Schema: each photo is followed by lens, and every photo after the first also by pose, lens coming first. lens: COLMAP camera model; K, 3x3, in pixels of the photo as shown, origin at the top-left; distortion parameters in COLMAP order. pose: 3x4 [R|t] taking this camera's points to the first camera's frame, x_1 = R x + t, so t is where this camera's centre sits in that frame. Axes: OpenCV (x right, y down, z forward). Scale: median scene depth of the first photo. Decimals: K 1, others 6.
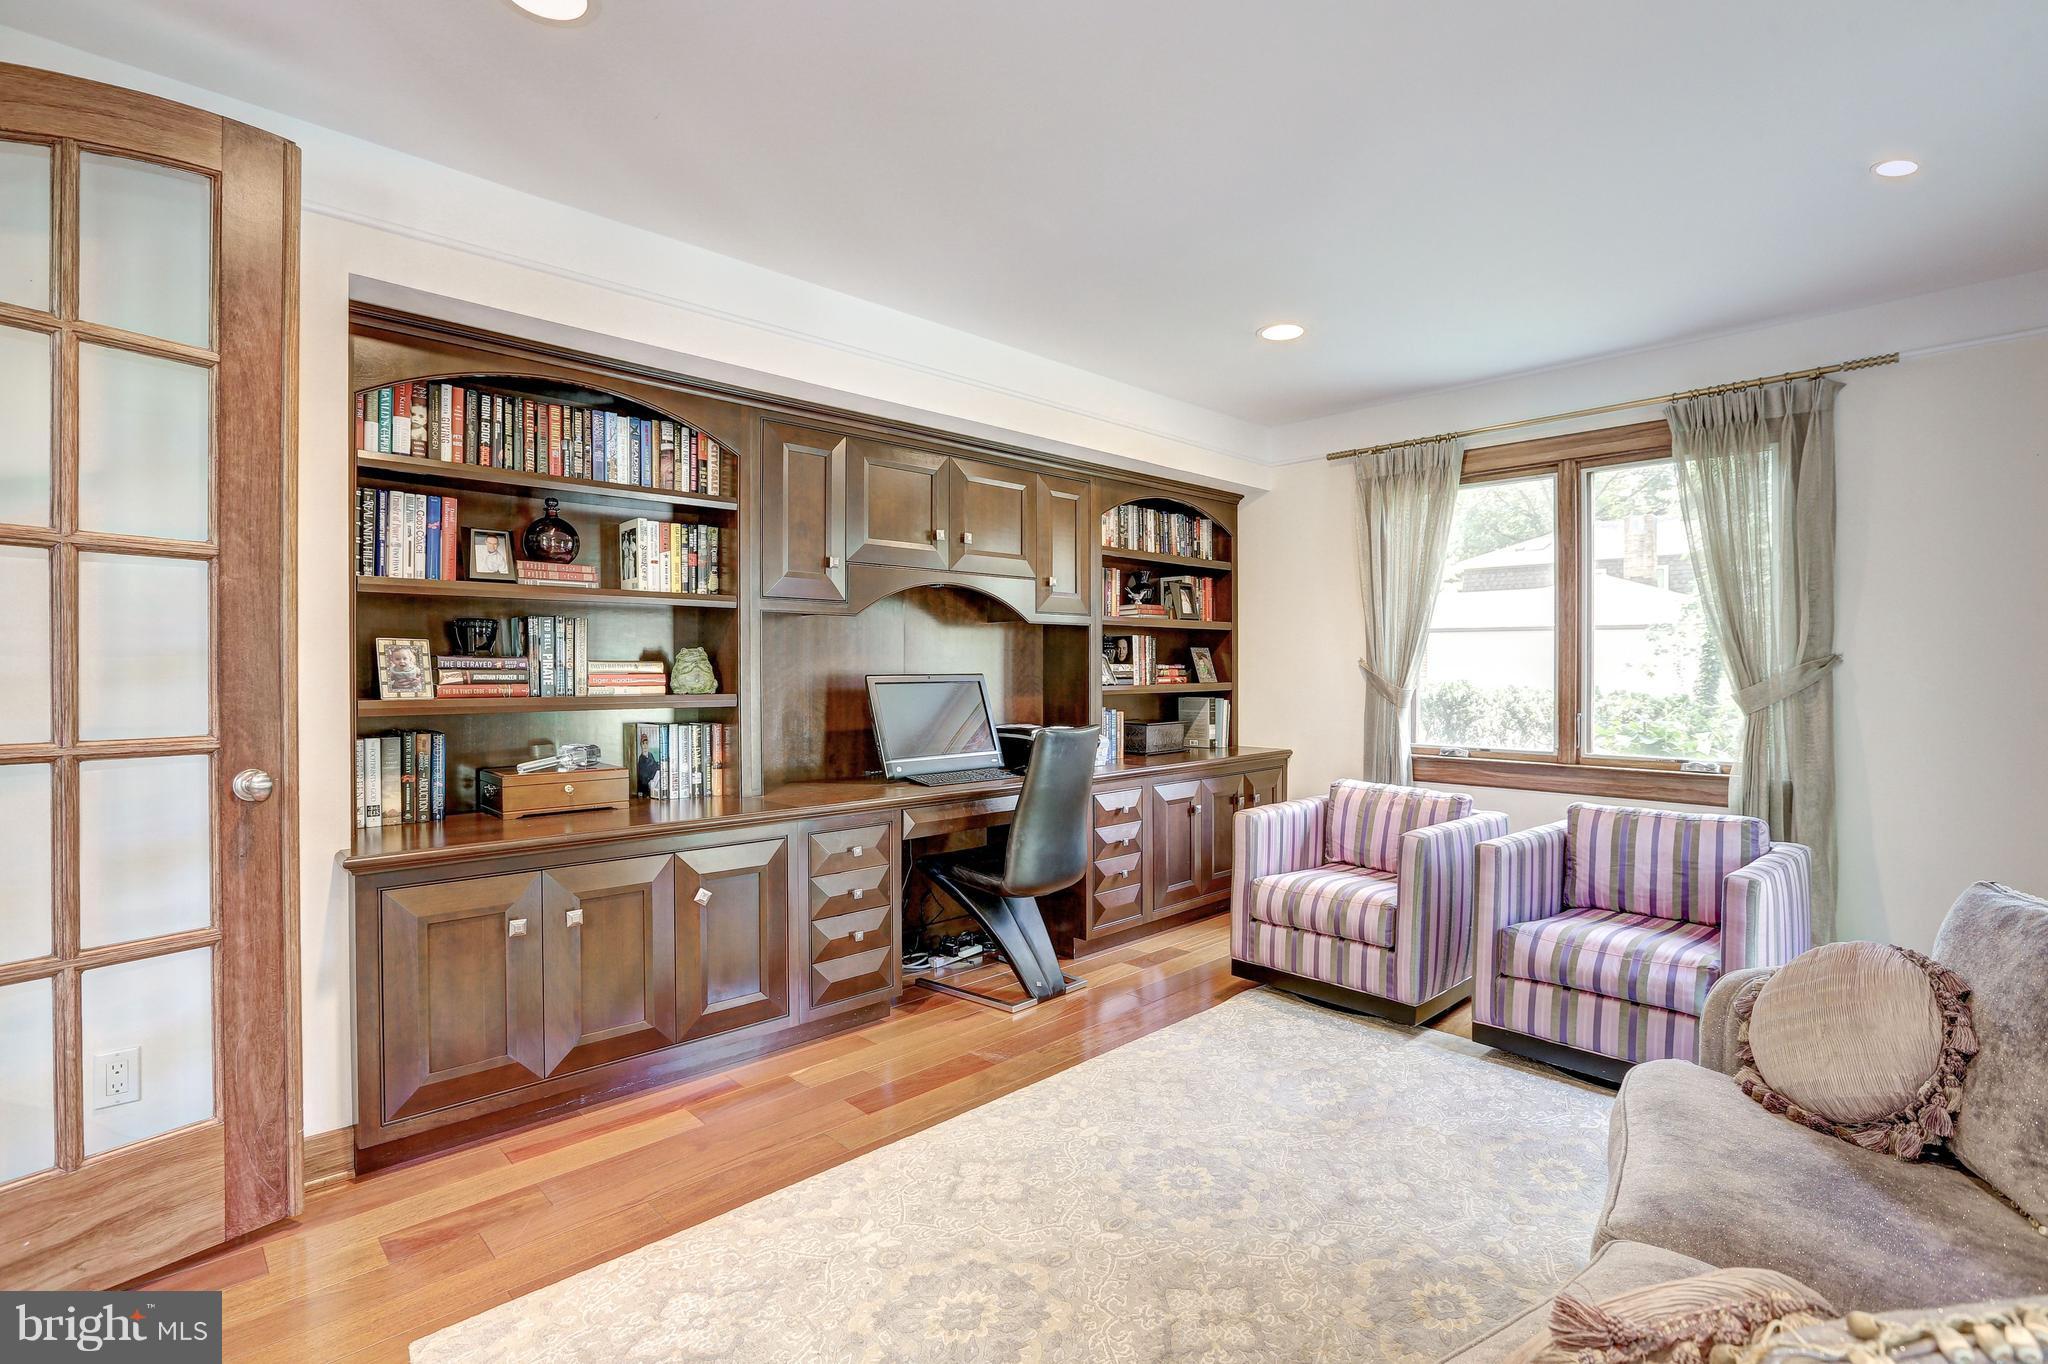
lens RADIAL K [[974.3, 0, 984.7], [0, 974.3, 674.8], [0, 0, 1]] dist [-0.048056, 0.019350]
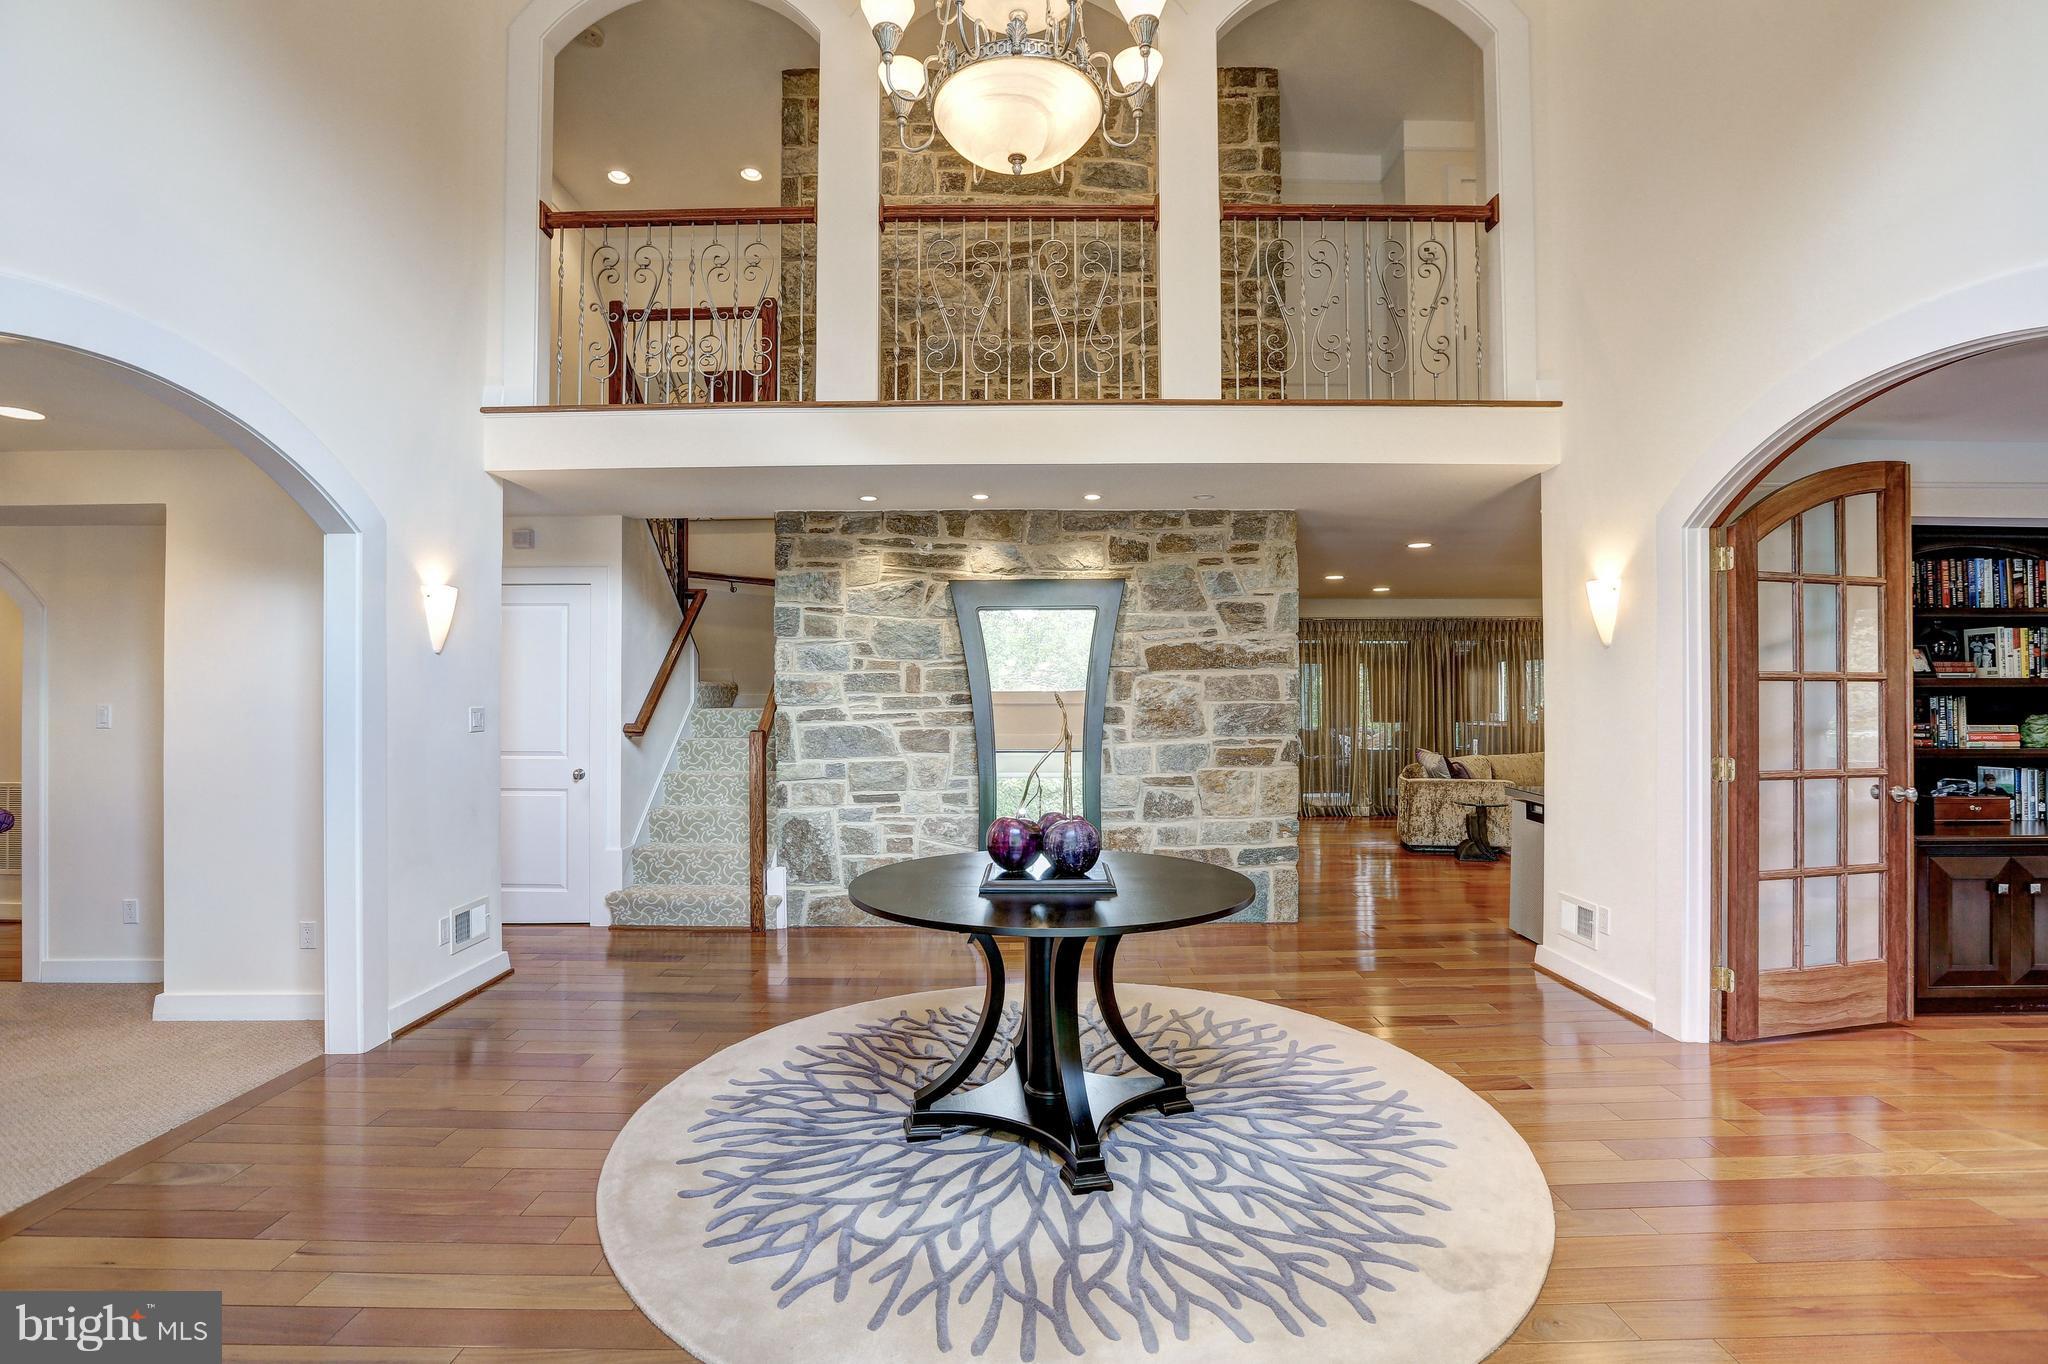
lens RADIAL K [[974.3, 0, 984.7], [0, 974.3, 674.8], [0, 0, 1]] dist [-0.048056, 0.019350]
pose [[0.742448, -0.006642, -0.669871, -0.570864], [-0.007655, 0.999801, -0.018398, -0.053905], [0.669860, 0.018788, 0.742250, -1.156682]]
